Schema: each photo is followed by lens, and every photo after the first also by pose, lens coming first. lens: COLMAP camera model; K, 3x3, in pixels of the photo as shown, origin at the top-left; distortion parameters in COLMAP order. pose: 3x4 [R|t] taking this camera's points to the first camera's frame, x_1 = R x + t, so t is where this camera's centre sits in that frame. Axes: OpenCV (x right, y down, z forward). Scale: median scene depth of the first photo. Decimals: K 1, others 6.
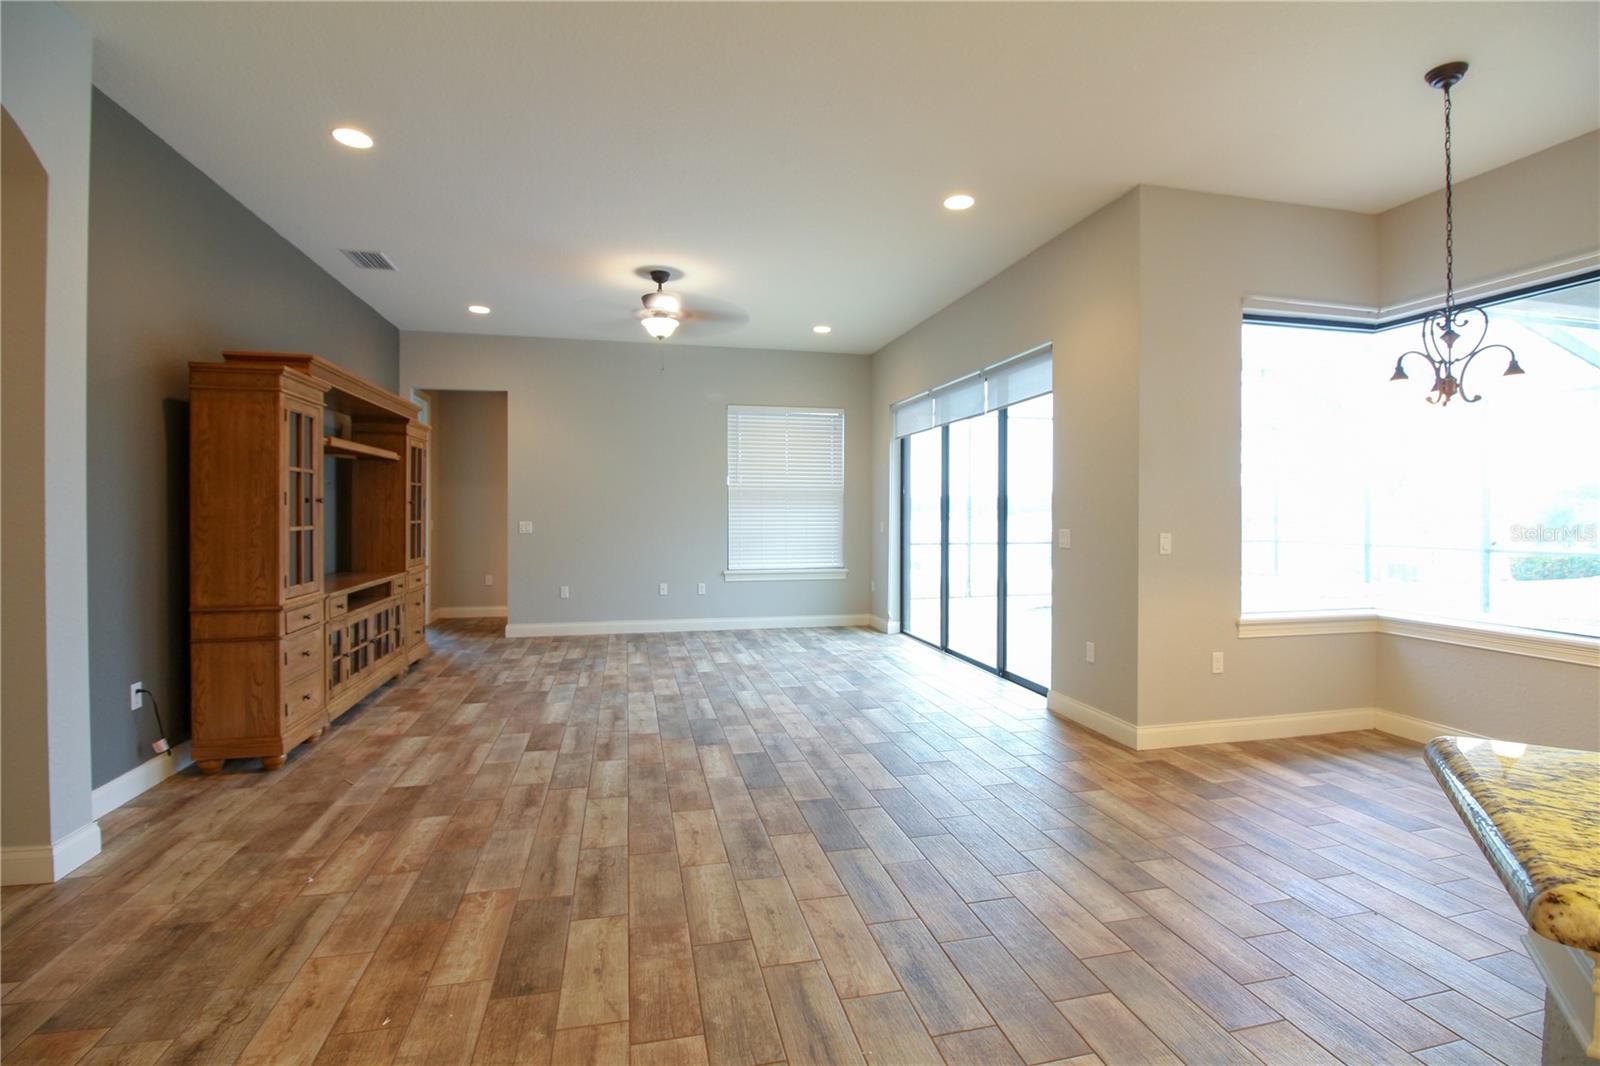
lens RADIAL K [[738.4, 0, 807.1], [0, 738.4, 516.4], [0, 0, 1]] dist [0.000147, -0.012911]
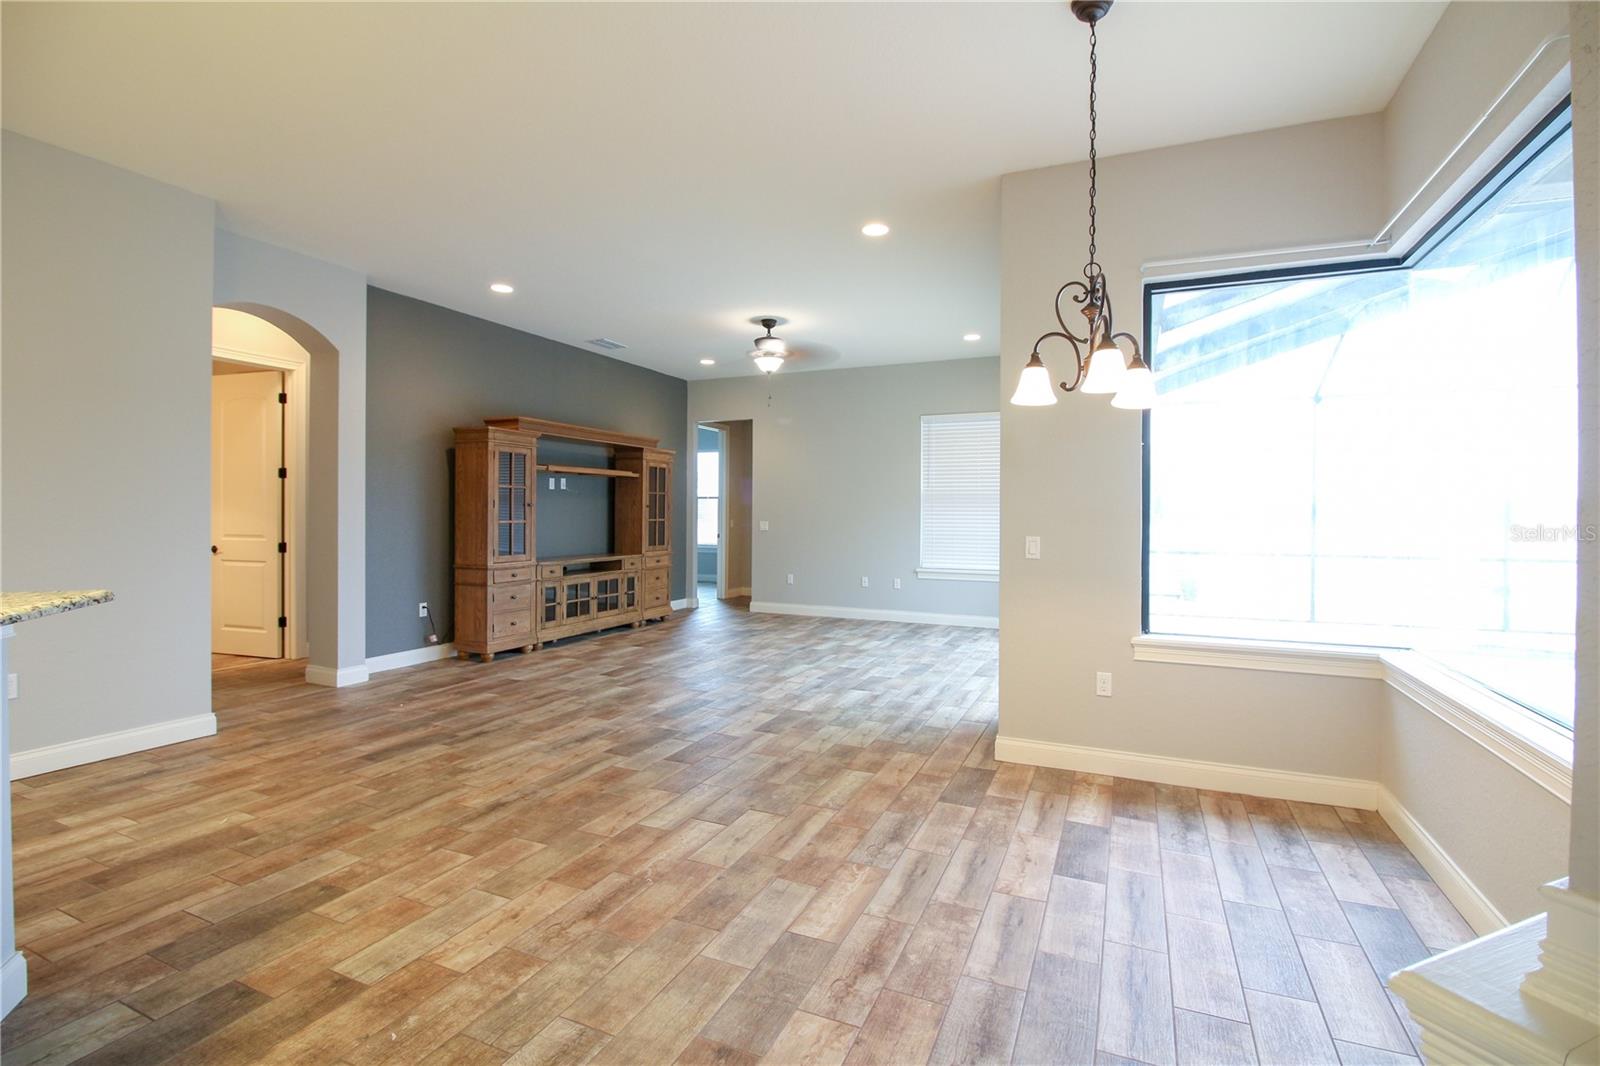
lens RADIAL K [[738.4, 0, 807.1], [0, 738.4, 516.4], [0, 0, 1]] dist [0.000147, -0.012911]
pose [[0.794883, 0.005876, -0.606734, 0.856853], [-0.008825, 0.999959, -0.001878, 0.001462], [0.606698, 0.006847, 0.794903, 0.079421]]
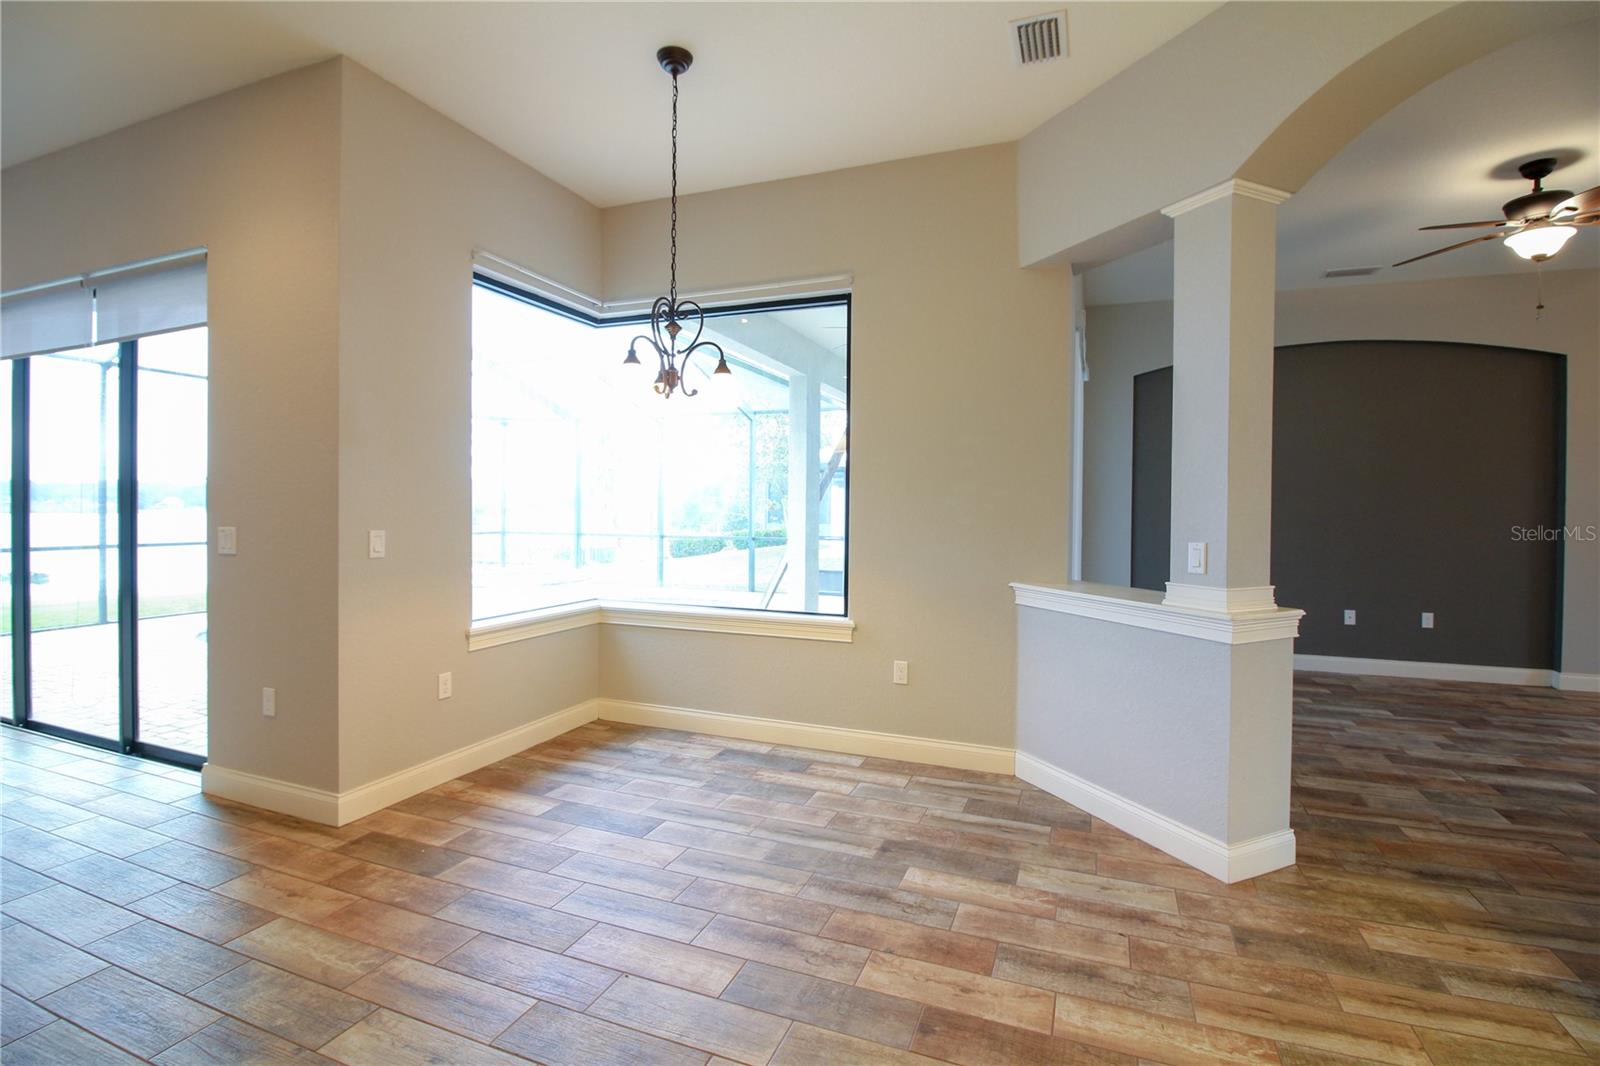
lens RADIAL K [[738.4, 0, 807.1], [0, 738.4, 516.4], [0, 0, 1]] dist [0.000147, -0.012911]
pose [[0.574729, -0.006389, 0.818319, 0.121007], [-0.002516, 0.999951, 0.009574, -0.000235], [-0.818340, -0.007562, 0.574684, 0.204406]]
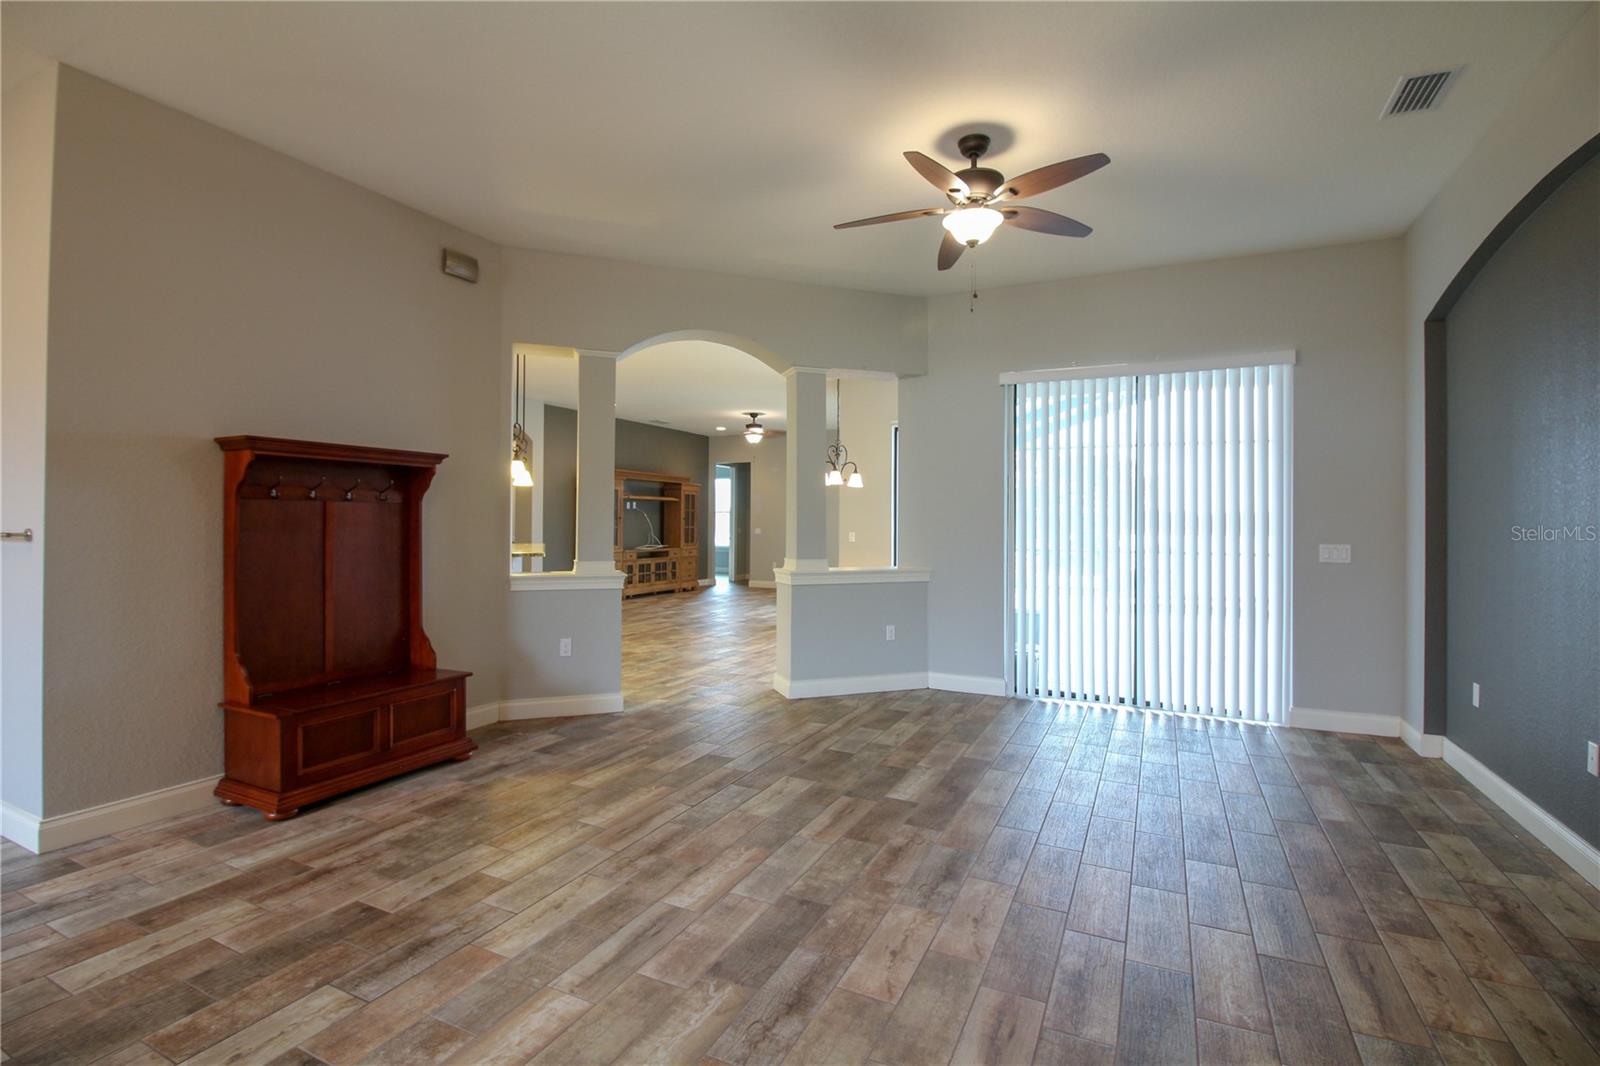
lens RADIAL K [[738.4, 0, 807.1], [0, 738.4, 516.4], [0, 0, 1]] dist [0.000147, -0.012911]
pose [[0.774125, -0.001889, -0.633030, 1.848011], [-0.010503, 0.999820, -0.015827, 0.010968], [0.632946, 0.018901, 0.773965, -0.830219]]
